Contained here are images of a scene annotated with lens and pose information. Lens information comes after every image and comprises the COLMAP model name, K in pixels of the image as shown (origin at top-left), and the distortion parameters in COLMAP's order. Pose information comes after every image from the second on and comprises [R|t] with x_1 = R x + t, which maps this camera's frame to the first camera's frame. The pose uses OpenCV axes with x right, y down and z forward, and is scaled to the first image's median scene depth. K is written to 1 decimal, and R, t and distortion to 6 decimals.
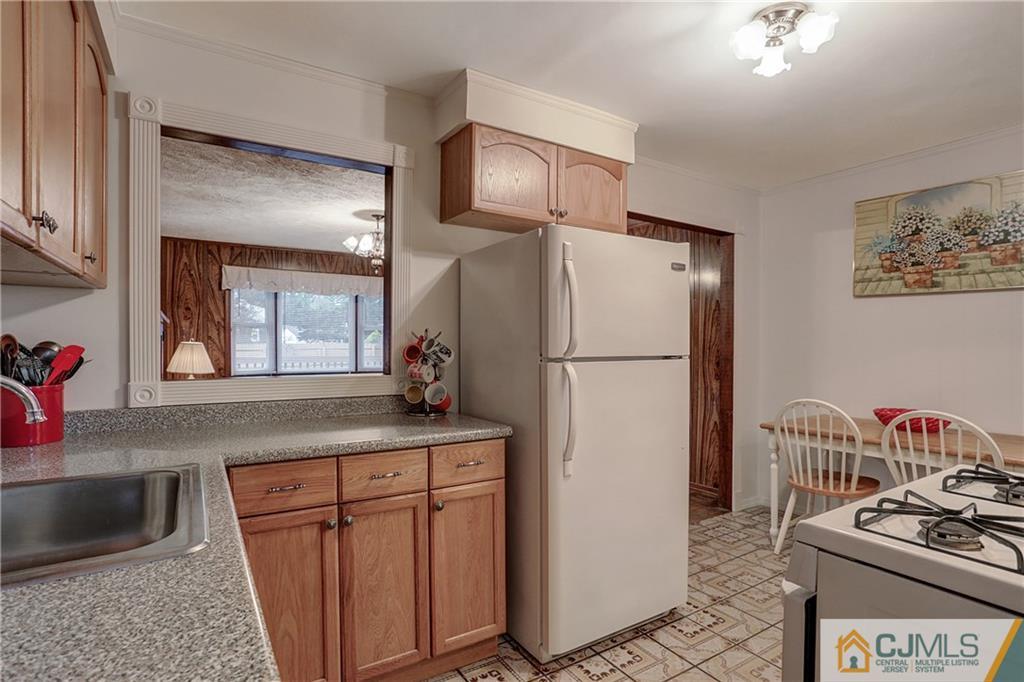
lens RADIAL K [[511.4, 0, 510.7], [0, 511.4, 348.3], [0, 0, 1]] dist [-0.003958, -0.000152]
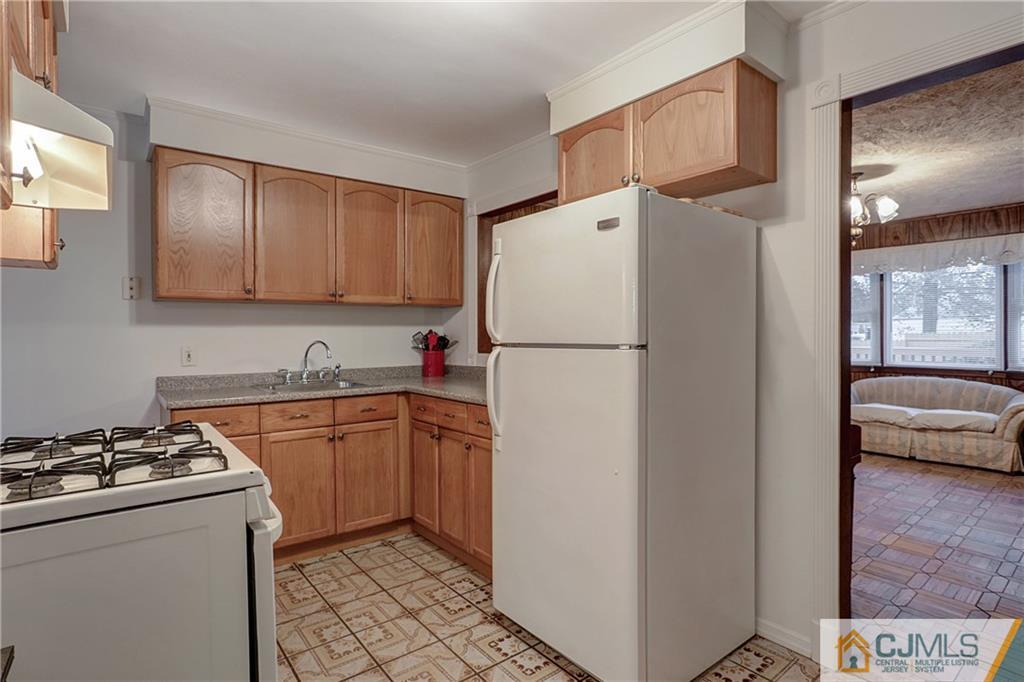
lens RADIAL K [[522.4, 0, 511.4], [0, 522.4, 336.9], [0, 0, 1]] dist [0.002552, 0.002888]
pose [[0.110907, -0.002536, -0.993828, 1.076246], [-0.002180, 0.999994, -0.002795, 0.006978], [0.993828, 0.002477, 0.110901, 0.786298]]
